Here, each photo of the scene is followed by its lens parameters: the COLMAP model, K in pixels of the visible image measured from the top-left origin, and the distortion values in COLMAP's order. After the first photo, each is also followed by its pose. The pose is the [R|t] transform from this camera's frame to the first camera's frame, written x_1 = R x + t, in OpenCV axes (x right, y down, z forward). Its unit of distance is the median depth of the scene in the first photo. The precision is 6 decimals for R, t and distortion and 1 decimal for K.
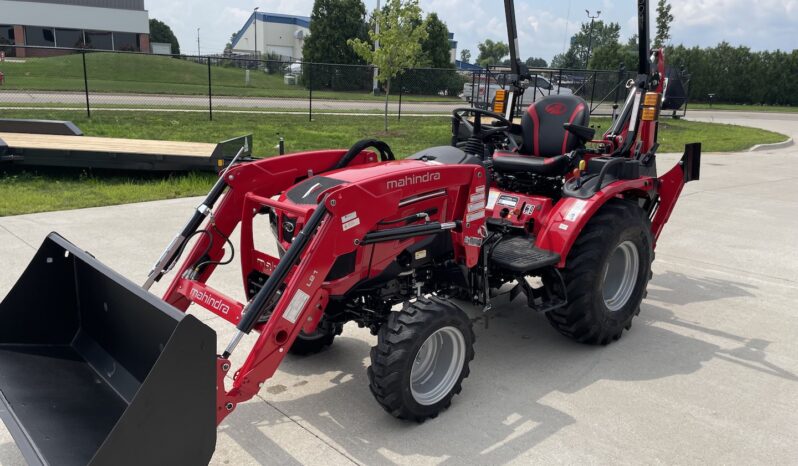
lens RADIAL K [[612.2, 0, 406.1], [0, 612.2, 229.2], [0, 0, 1]] dist [0.102063, -0.141479]
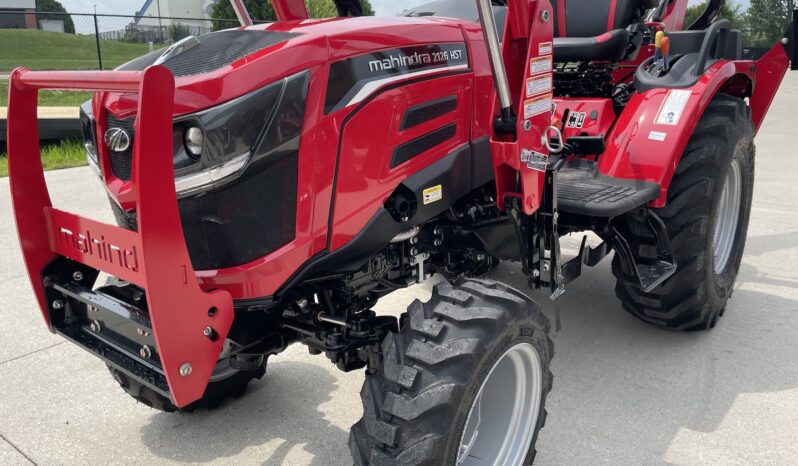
lens RADIAL K [[604.3, 0, 428.1], [0, 604.3, 234.9], [0, 0, 1]] dist [0.006810, -0.001059]
pose [[0.986349, -0.078547, 0.144724, -0.045002], [0.070783, 0.995802, 0.058042, 0.041283], [-0.148676, -0.047005, 0.987768, 0.490871]]
